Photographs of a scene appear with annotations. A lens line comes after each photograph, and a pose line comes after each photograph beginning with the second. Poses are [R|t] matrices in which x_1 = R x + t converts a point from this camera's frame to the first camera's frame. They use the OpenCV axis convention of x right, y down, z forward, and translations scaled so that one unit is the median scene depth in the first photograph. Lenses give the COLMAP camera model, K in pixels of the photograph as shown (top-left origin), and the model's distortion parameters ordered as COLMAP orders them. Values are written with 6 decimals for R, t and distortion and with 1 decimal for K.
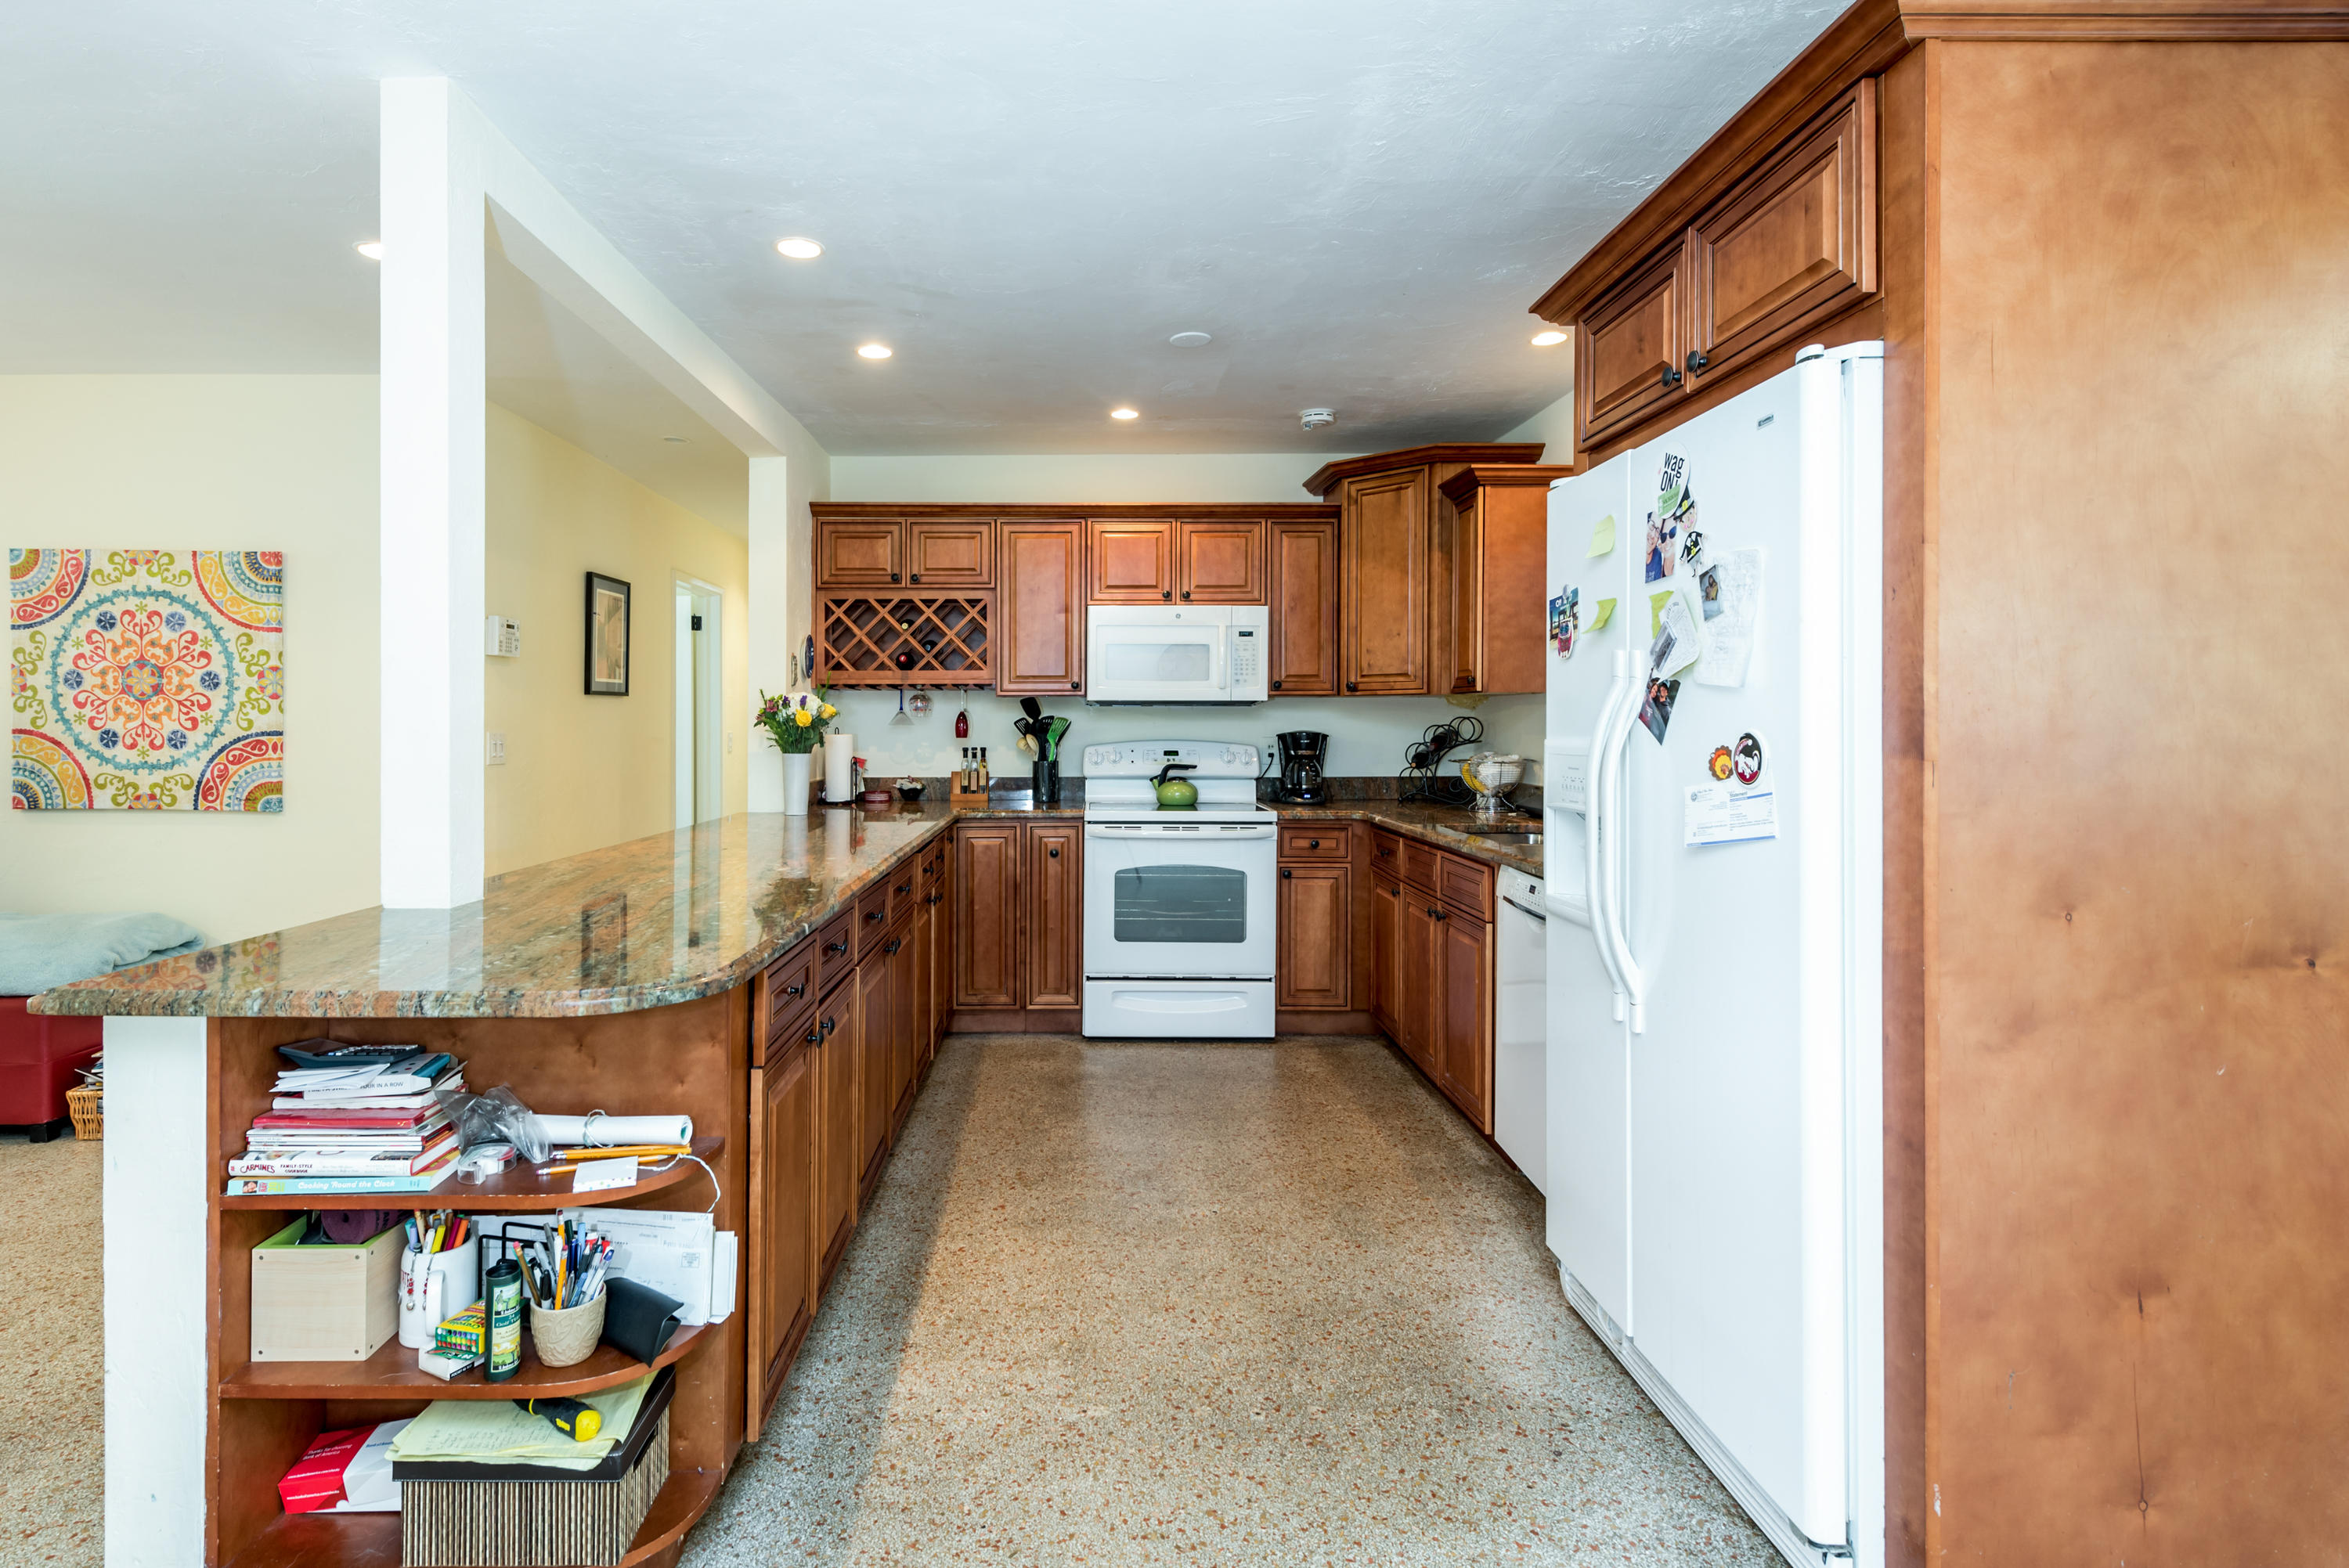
lens RADIAL K [[1124.4, 0, 1111.2], [0, 1124.4, 716.4], [0, 0, 1]] dist [0.002852, -0.003225]
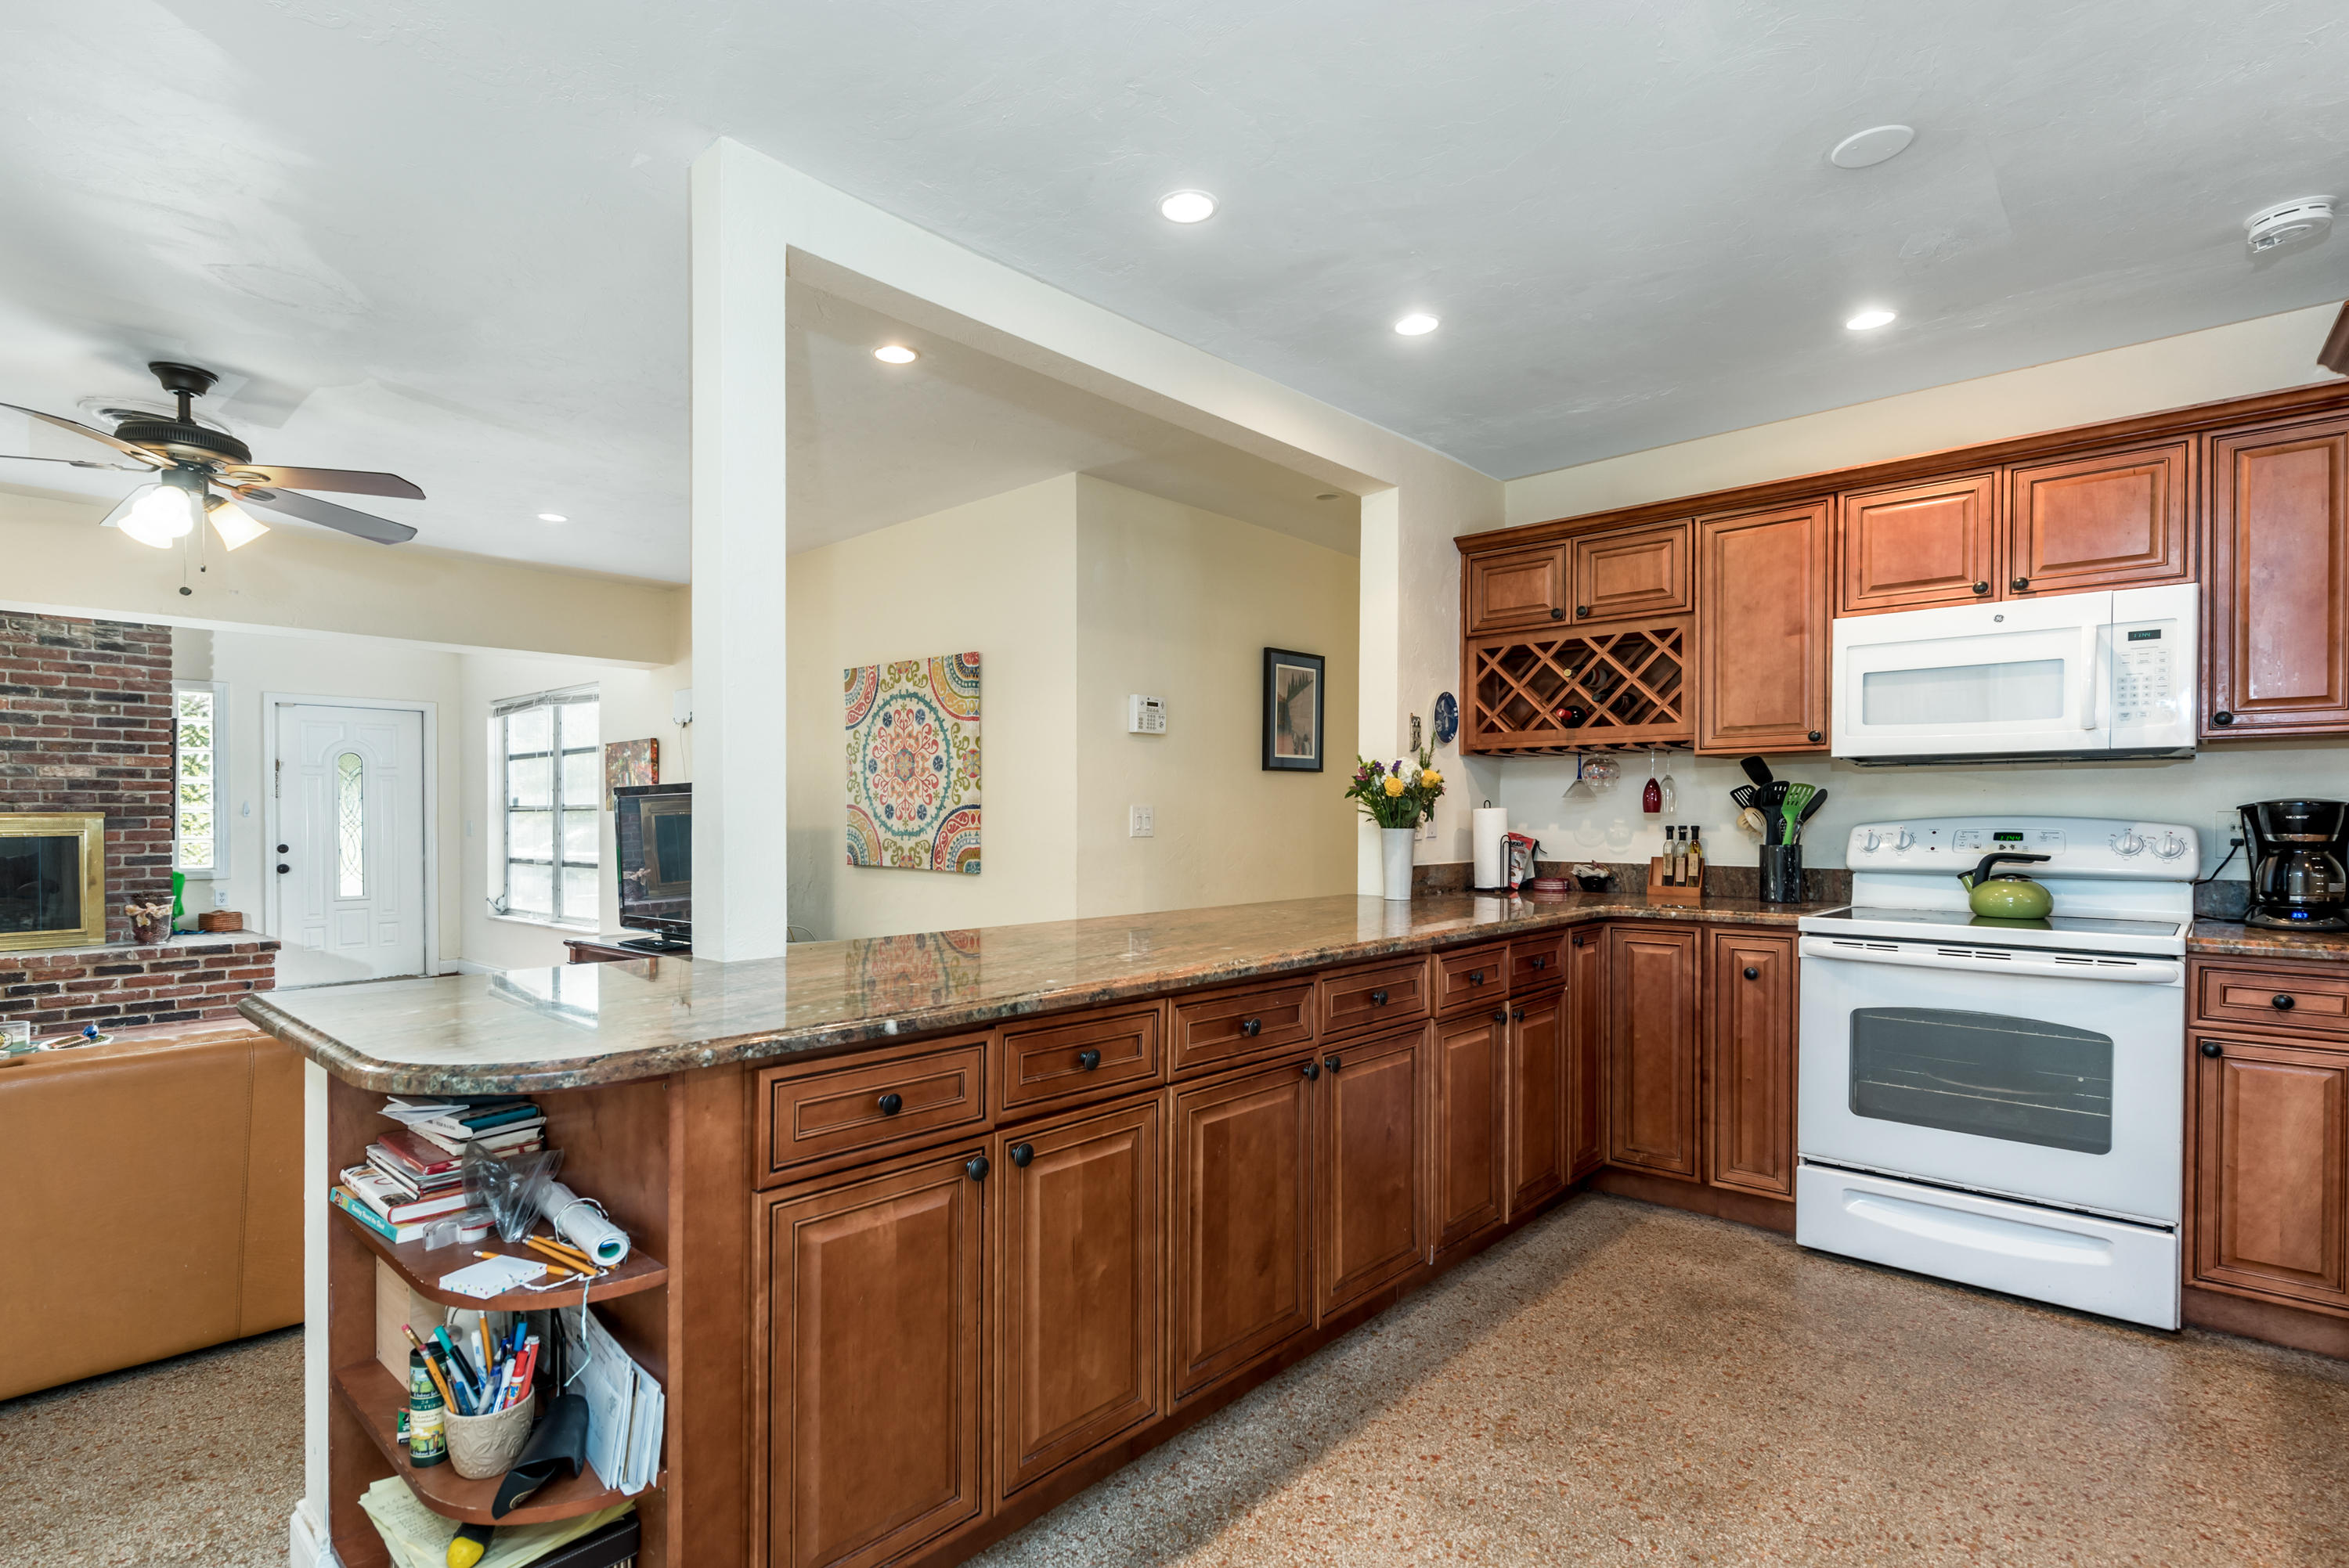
lens RADIAL K [[1124.4, 0, 1138.6], [0, 1124.4, 818.9], [0, 0, 1]] dist [0.002852, -0.003225]
pose [[0.721685, 0.000745, -0.692222, 0.158150], [0.007330, 0.999935, 0.008719, 0.015265], [0.692183, -0.011366, 0.721632, 0.221218]]
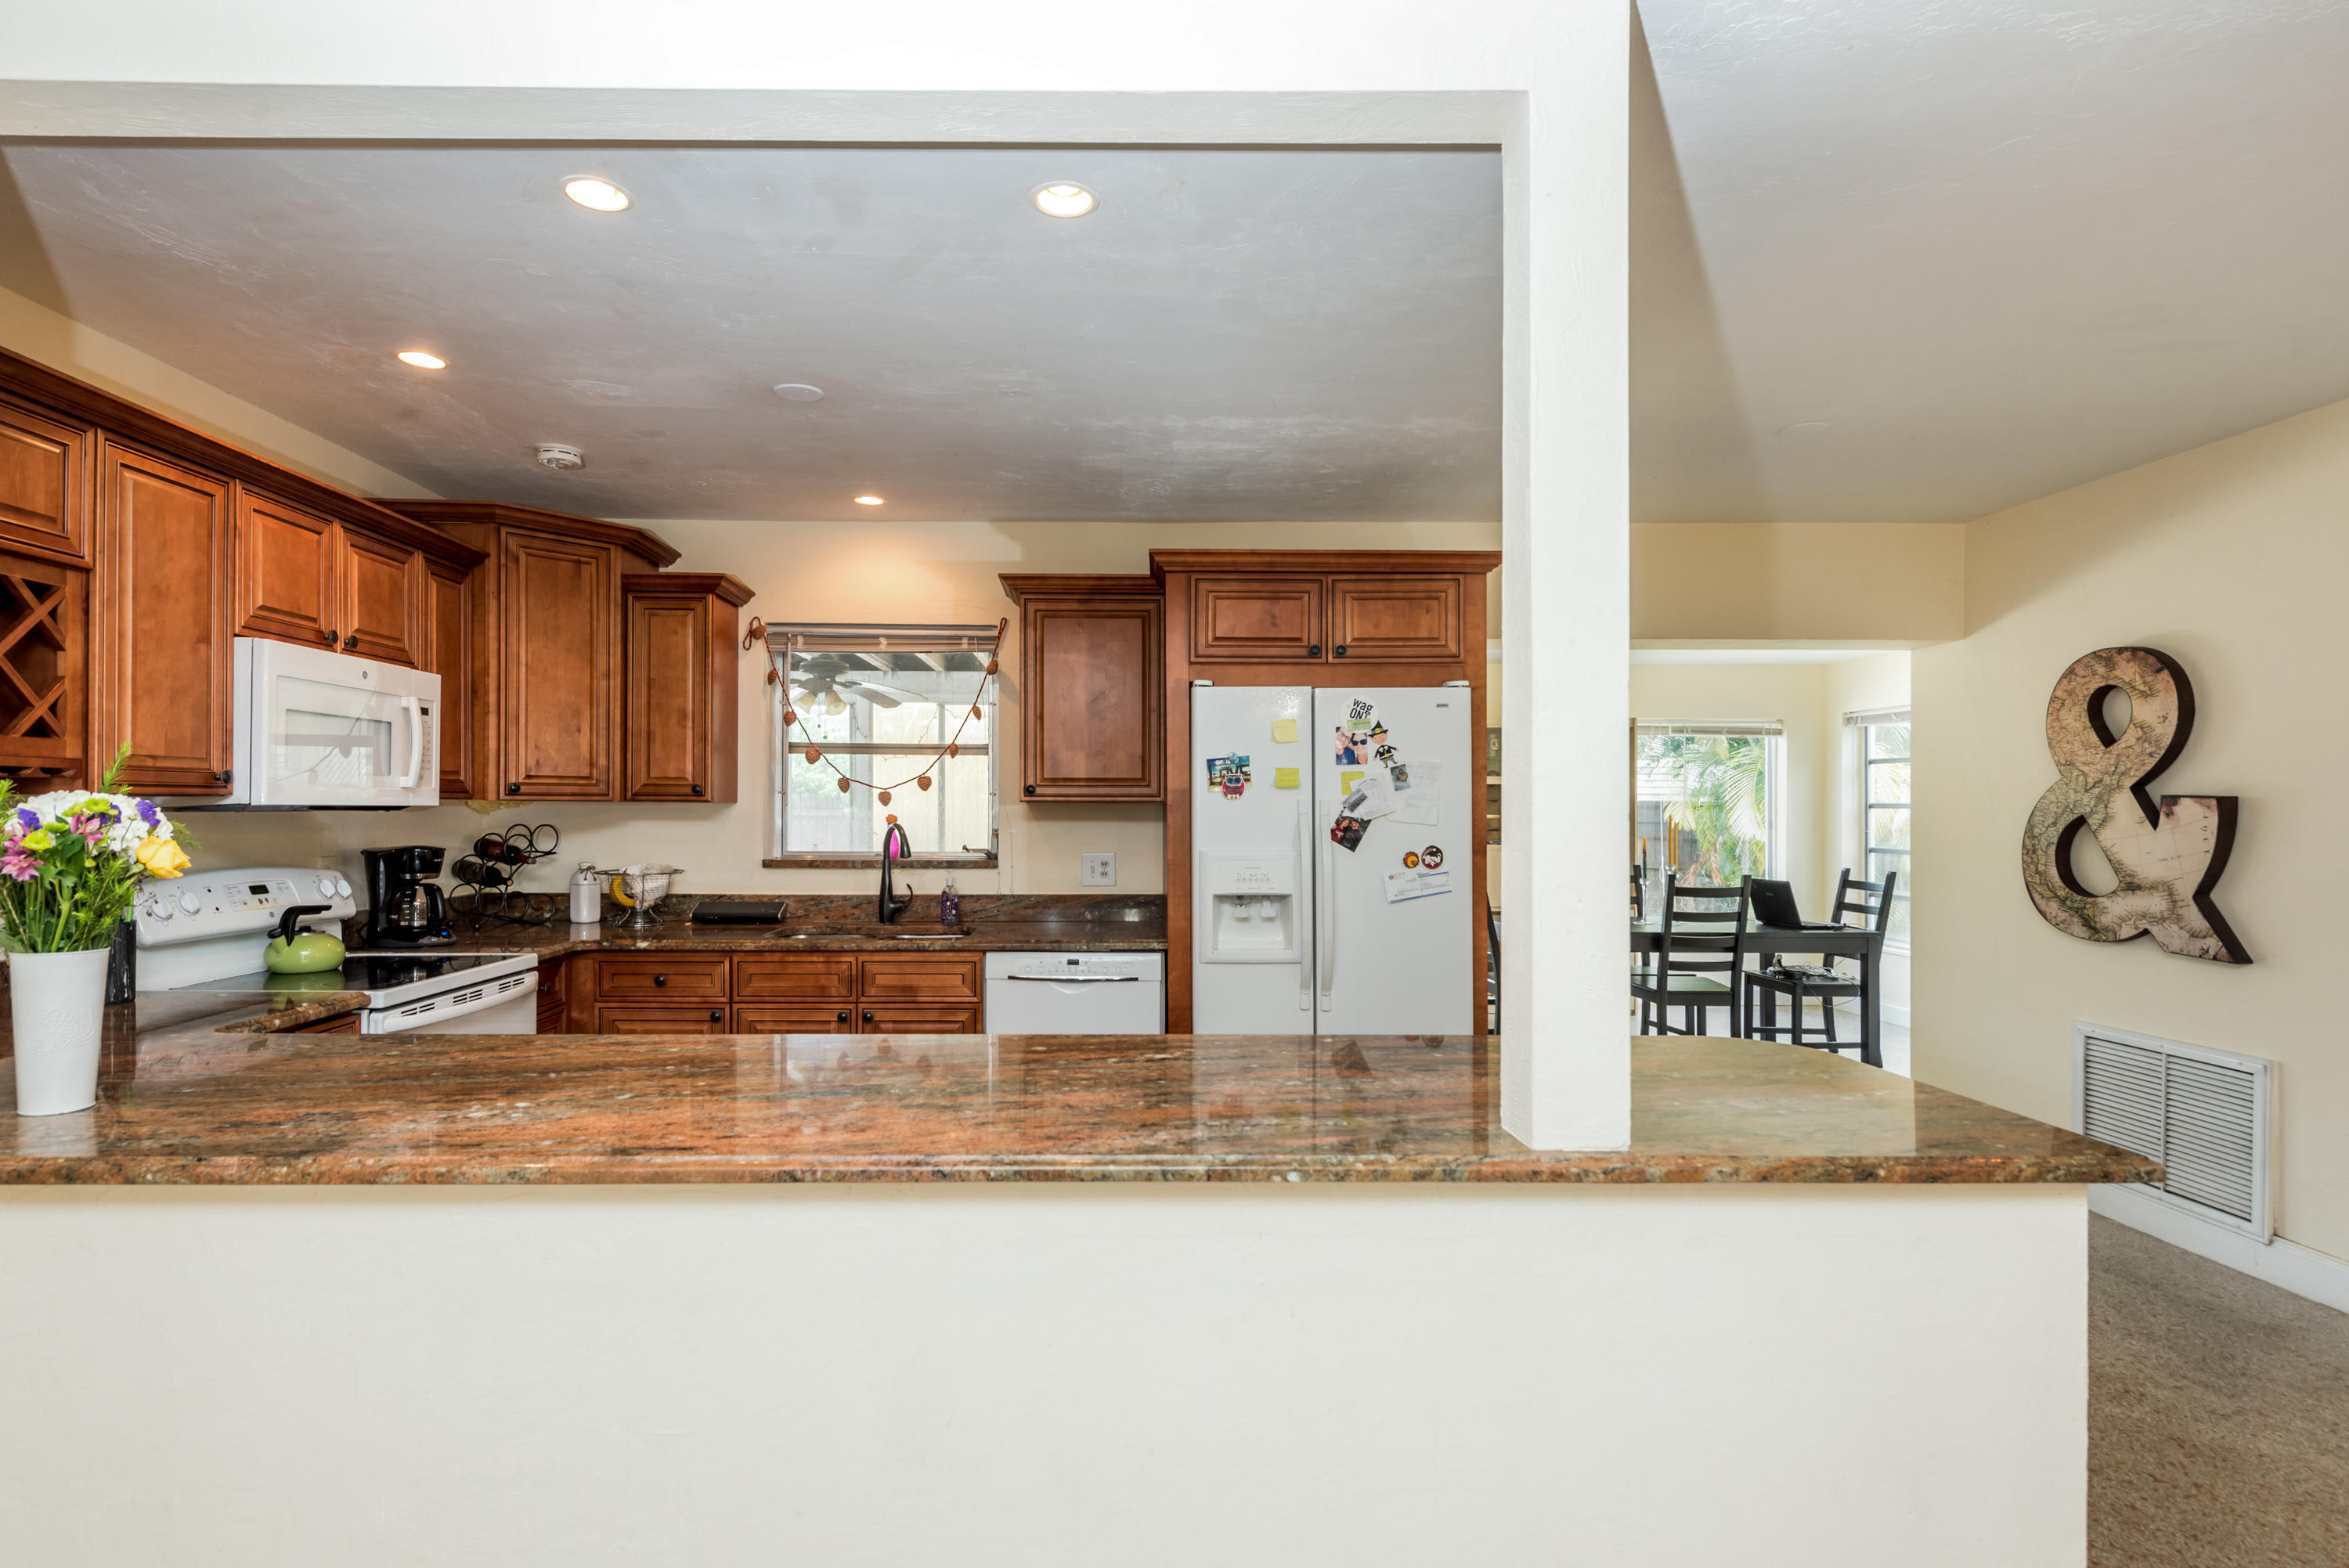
lens RADIAL K [[1124.4, 0, 1165.8], [0, 1124.4, 808.8], [0, 0, 1]] dist [0.002852, -0.003225]
pose [[0.011704, 0.001920, 0.999930, -0.621750], [-0.012293, 0.999923, -0.001776, -0.017730], [-0.999856, -0.012271, 0.011726, 0.569266]]
